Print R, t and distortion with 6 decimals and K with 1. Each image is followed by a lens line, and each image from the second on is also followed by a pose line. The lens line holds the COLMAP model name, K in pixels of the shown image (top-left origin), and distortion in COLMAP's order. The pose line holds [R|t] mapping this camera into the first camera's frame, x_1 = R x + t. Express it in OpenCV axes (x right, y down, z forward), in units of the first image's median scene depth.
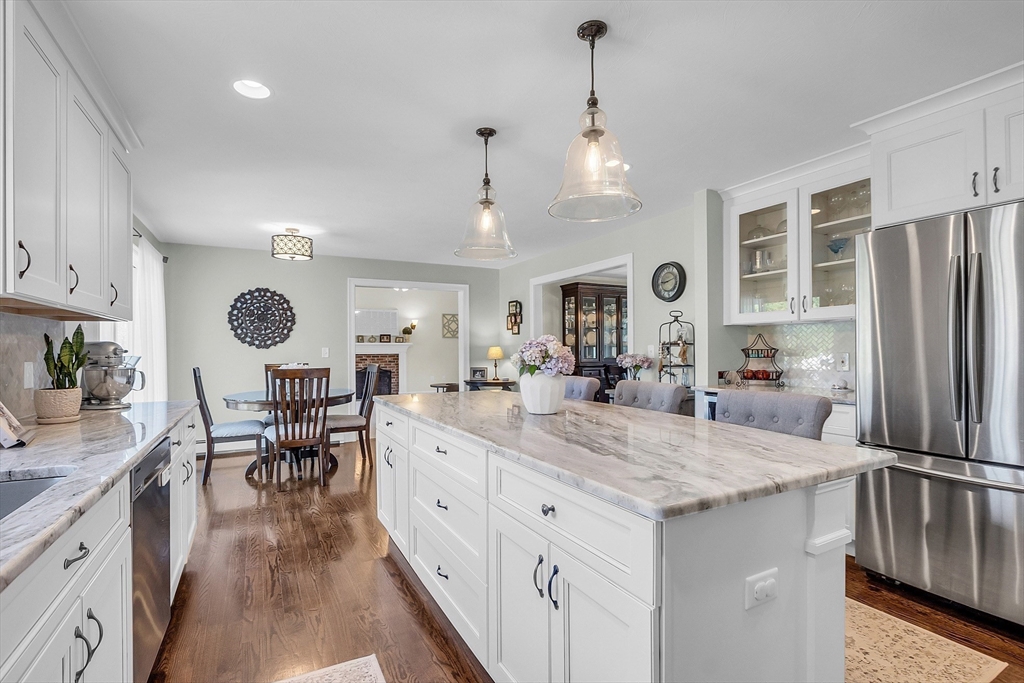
lens RADIAL K [[466.7, 0, 487.2], [0, 466.7, 346.5], [0, 0, 1]] dist [-0.016155, 0.000358]
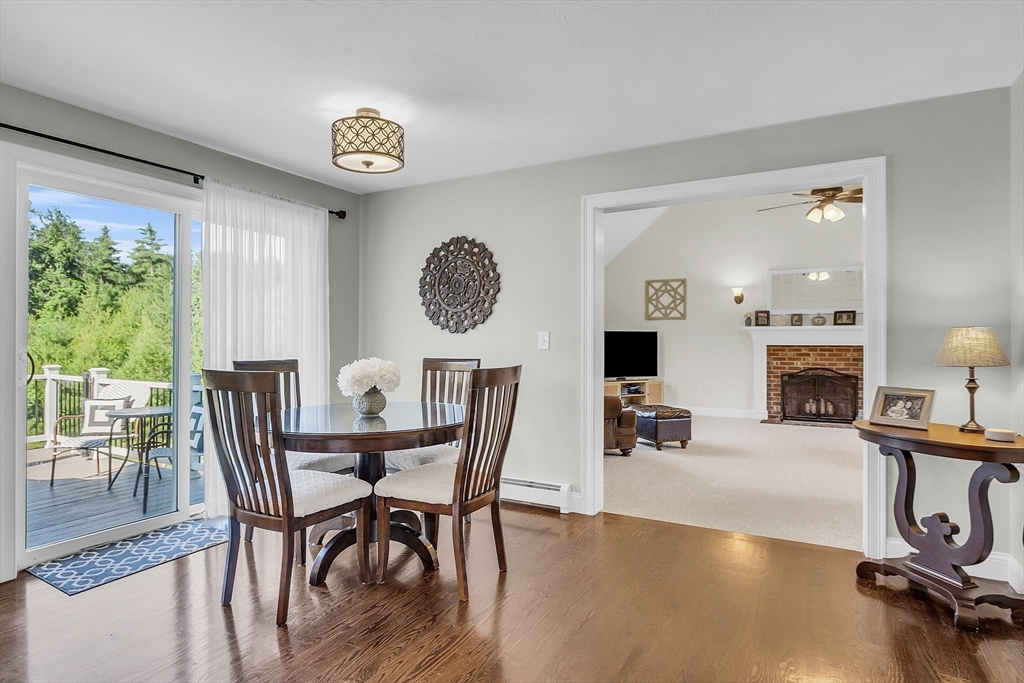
lens RADIAL K [[533.1, 0, 515.6], [0, 533.1, 340.5], [0, 0, 1]] dist [-0.014374, 0.000865]
pose [[0.579310, 0.006107, -0.815084, 0.073185], [0.001275, 0.999964, 0.008398, 0.004181], [0.815106, -0.005905, 0.579281, 0.311978]]
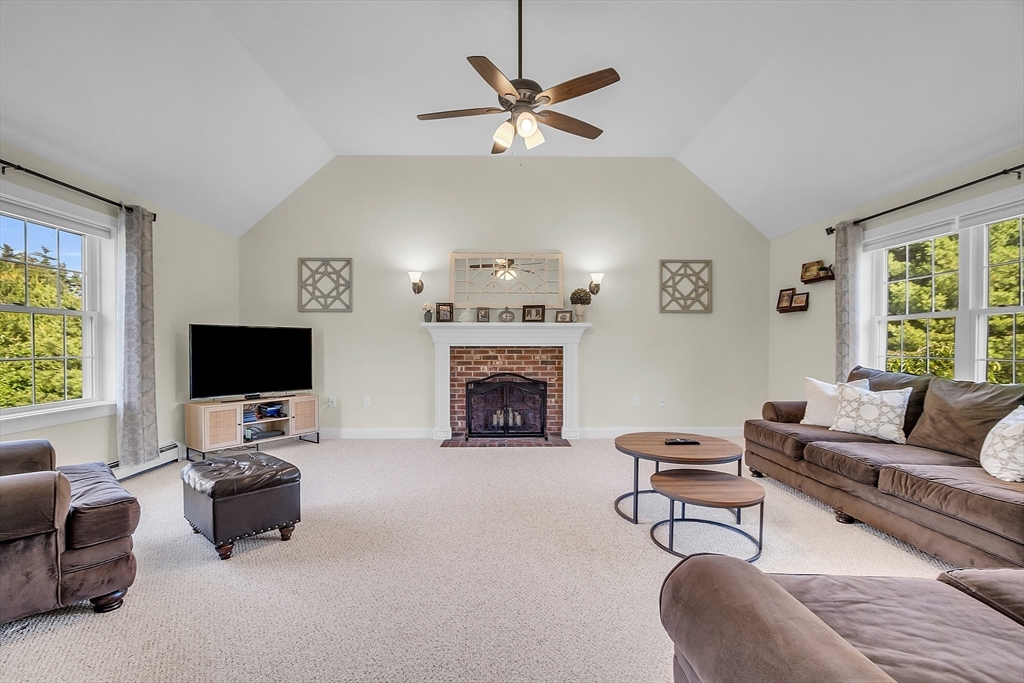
lens RADIAL K [[466.7, 0, 507.7], [0, 466.7, 350.5], [0, 0, 1]] dist [-0.016155, 0.000358]
pose [[0.910461, 0.010915, -0.413451, -0.045967], [-0.002672, 0.999786, 0.020509, 0.010863], [0.413586, -0.017568, 0.910295, 0.562760]]
